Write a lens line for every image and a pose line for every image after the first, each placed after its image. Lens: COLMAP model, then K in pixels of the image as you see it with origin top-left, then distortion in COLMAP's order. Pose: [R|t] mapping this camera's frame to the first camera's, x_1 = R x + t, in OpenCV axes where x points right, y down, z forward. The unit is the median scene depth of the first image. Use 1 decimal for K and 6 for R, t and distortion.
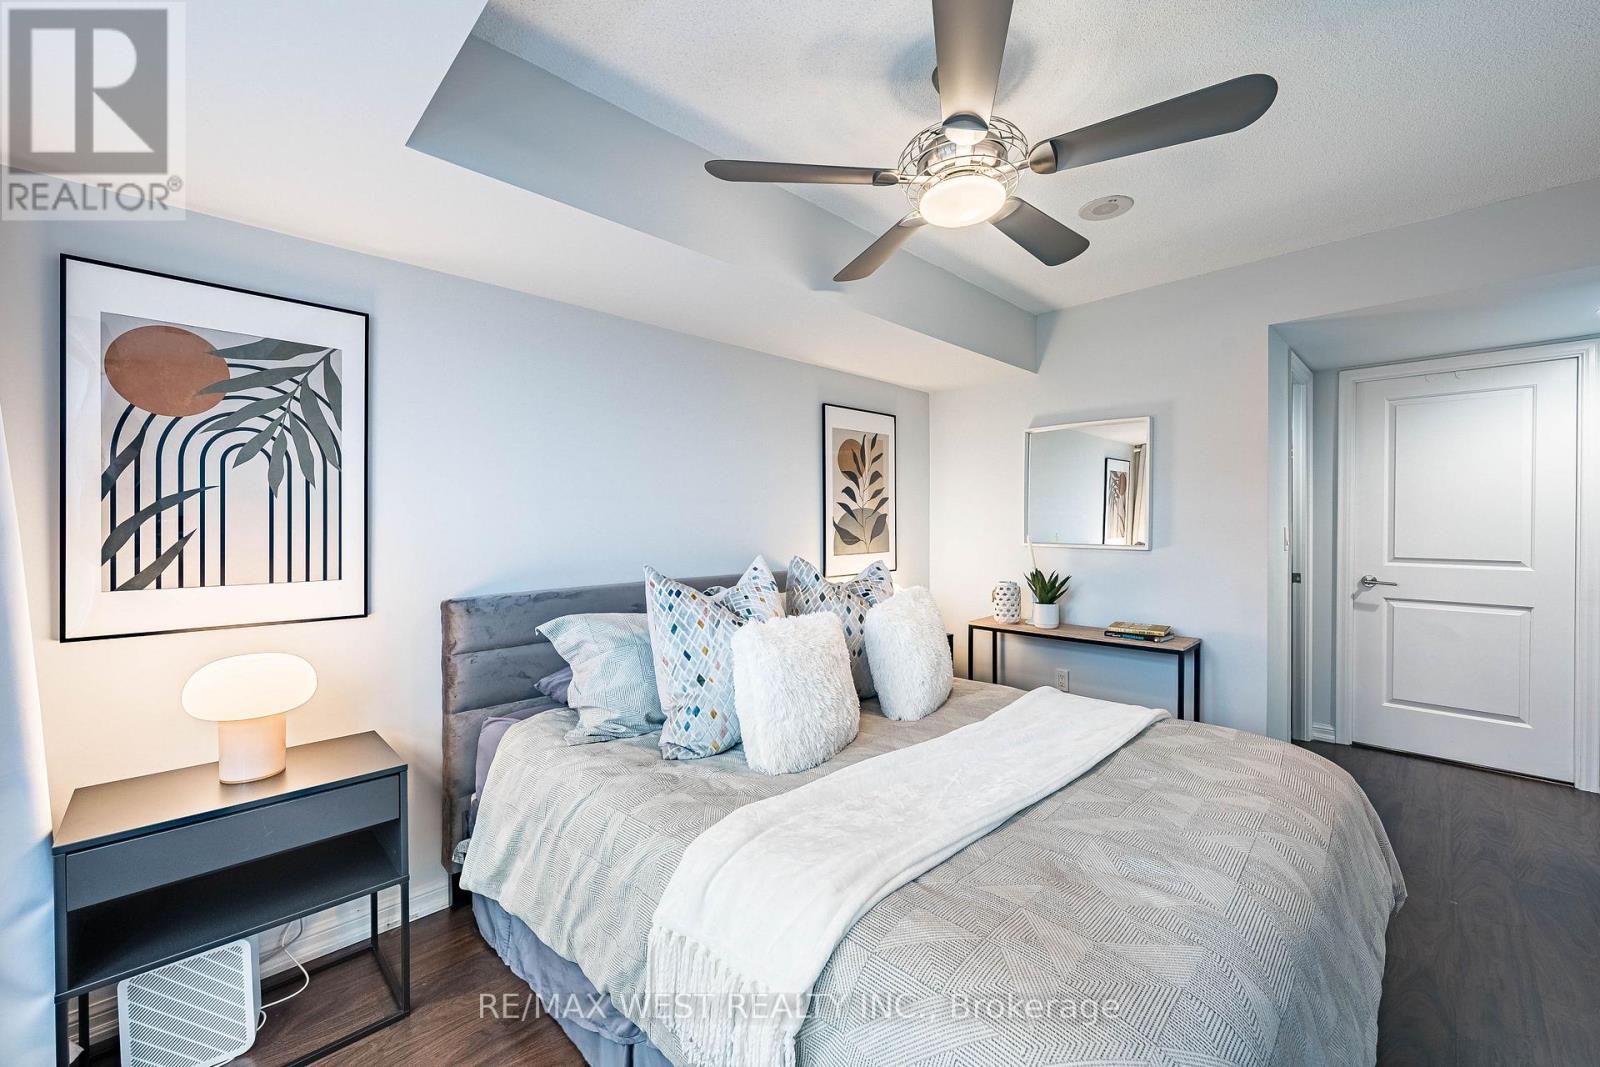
lens RADIAL K [[638.3, 0, 788.1], [0, 638.3, 523.8], [0, 0, 1]] dist [-0.000082, 0.000001]
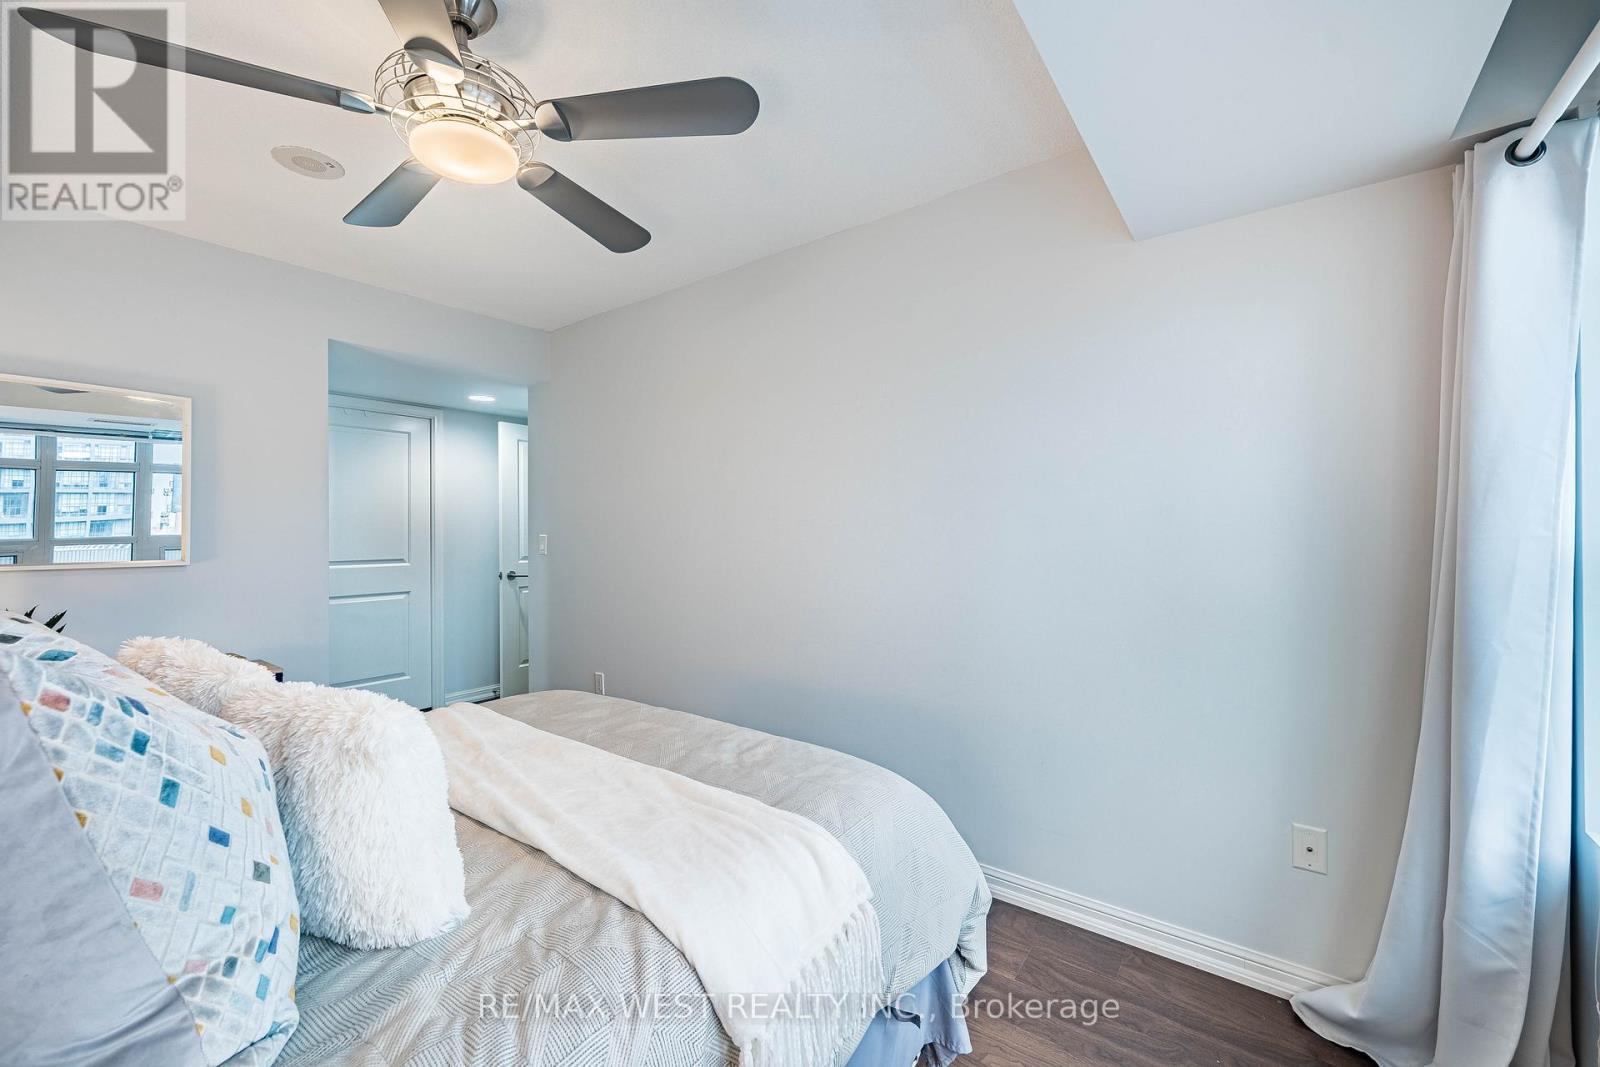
lens RADIAL K [[638.3, 0, 802.3], [0, 638.3, 528.0], [0, 0, 1]] dist [-0.000082, 0.000001]
pose [[-0.172883, 0.004969, 0.984930, -0.636563], [0.009776, 0.999947, -0.003329, 0.008885], [-0.984894, 0.009053, -0.172923, 0.694251]]
